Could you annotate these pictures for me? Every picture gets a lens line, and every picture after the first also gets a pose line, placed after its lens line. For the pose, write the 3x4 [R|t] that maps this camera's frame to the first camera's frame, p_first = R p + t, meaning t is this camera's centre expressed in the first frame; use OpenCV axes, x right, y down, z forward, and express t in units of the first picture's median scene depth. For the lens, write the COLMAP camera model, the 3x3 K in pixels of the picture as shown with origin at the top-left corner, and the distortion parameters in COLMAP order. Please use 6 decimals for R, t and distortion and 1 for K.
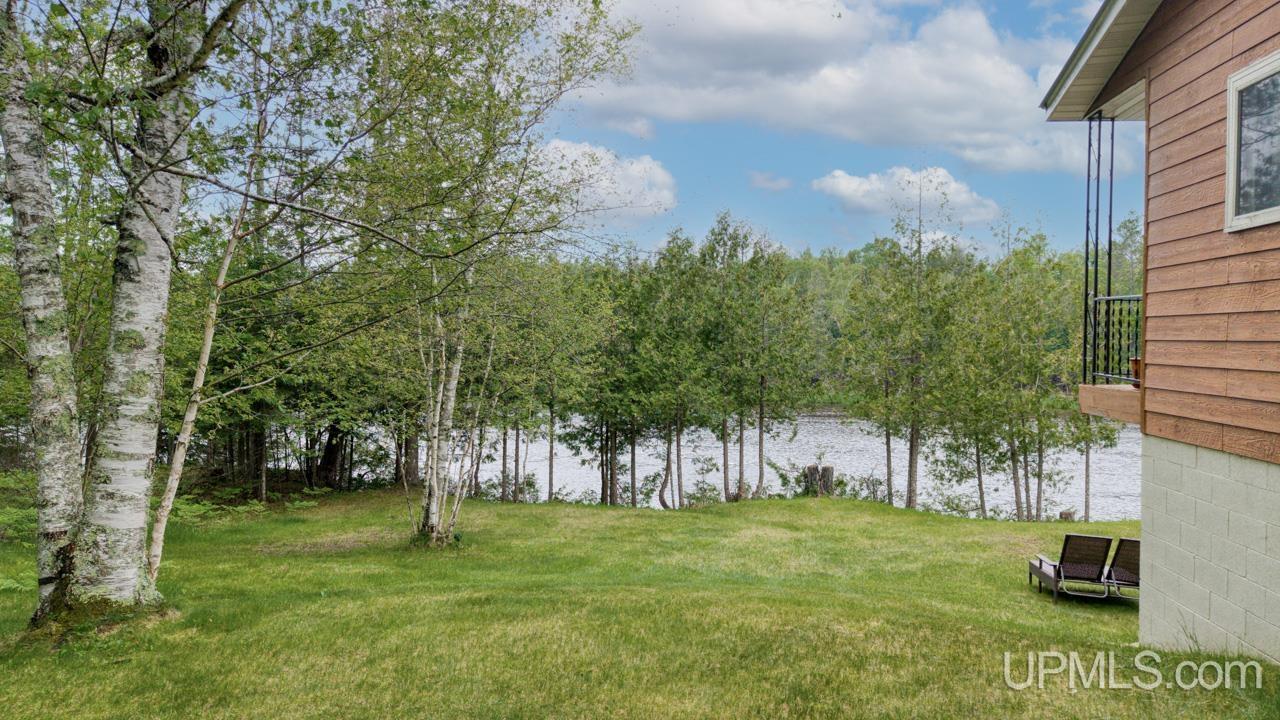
lens RADIAL K [[852.1, 0, 641.1], [0, 852.1, 383.2], [0, 0, 1]] dist [0.008659, -0.001853]
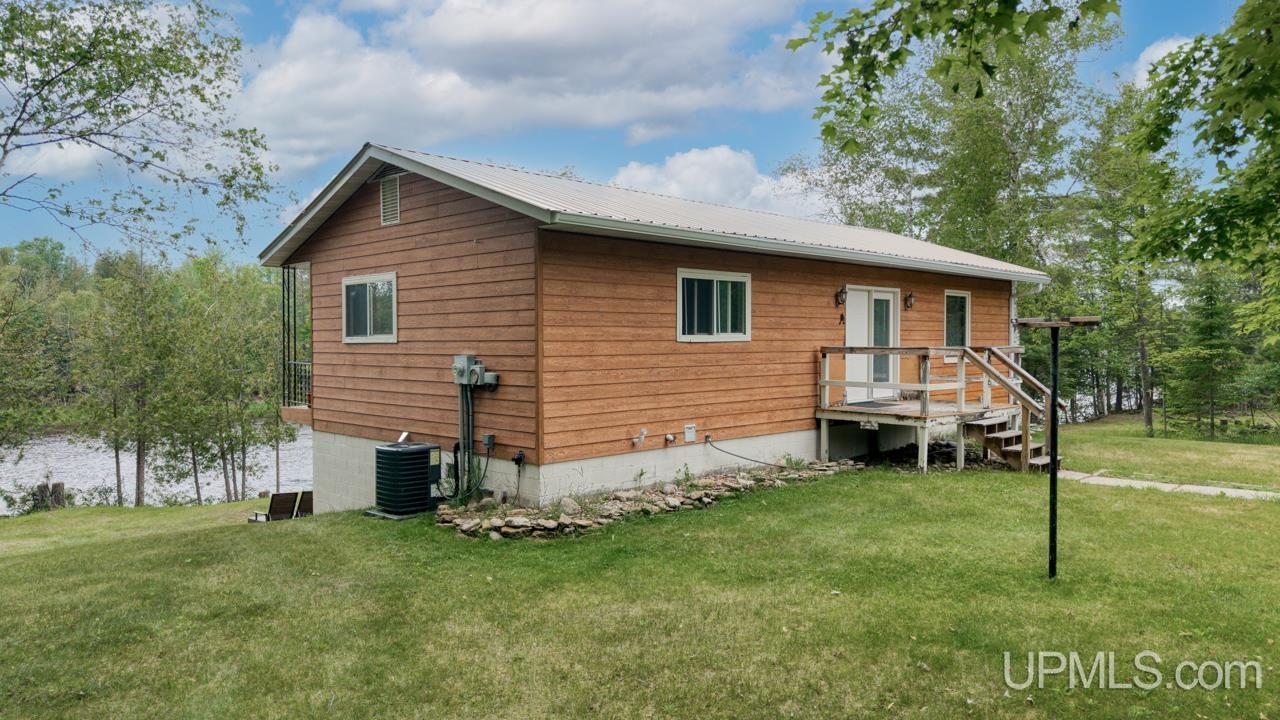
lens RADIAL K [[896.7, 0, 639.8], [0, 896.7, 318.0], [0, 0, 1]] dist [0.029366, -0.001187]
pose [[0.637833, 0.013023, 0.770065, -0.228917], [0.044002, 0.997608, -0.053317, -0.023597], [-0.768917, 0.067892, 0.635734, -0.392848]]
